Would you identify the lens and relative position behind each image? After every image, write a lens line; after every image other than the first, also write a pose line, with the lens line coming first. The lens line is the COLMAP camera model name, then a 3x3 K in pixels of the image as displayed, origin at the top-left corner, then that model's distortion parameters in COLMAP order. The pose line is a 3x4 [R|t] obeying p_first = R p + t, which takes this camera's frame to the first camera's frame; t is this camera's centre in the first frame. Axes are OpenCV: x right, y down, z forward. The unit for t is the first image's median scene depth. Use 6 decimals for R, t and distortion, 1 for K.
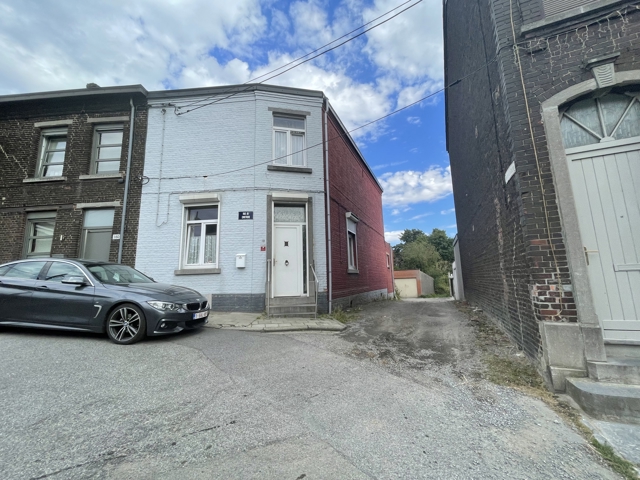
lens RADIAL K [[256.4, 0, 319.4], [0, 256.4, 239.8], [0, 0, 1]] dist [-0.001788, -0.002178]
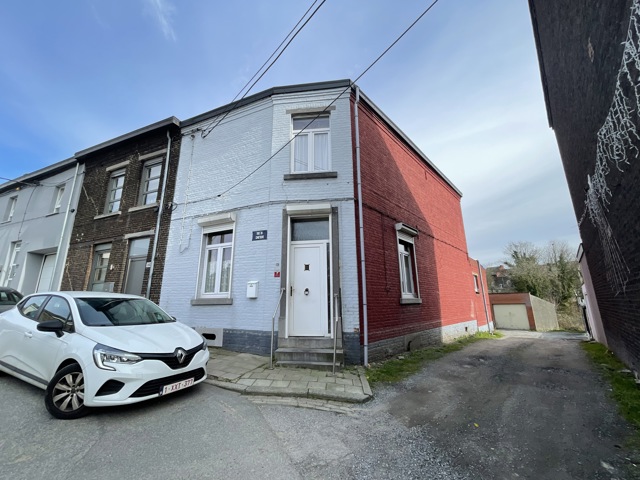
lens RADIAL K [[256.4, 0, 319.7], [0, 256.4, 240.2], [0, 0, 1]] dist [-0.001788, -0.002178]
pose [[0.947304, -0.058861, -0.314883, 0.160255], [0.035902, 0.996289, -0.078228, -0.005014], [0.318319, 0.062801, 0.945901, 0.247327]]
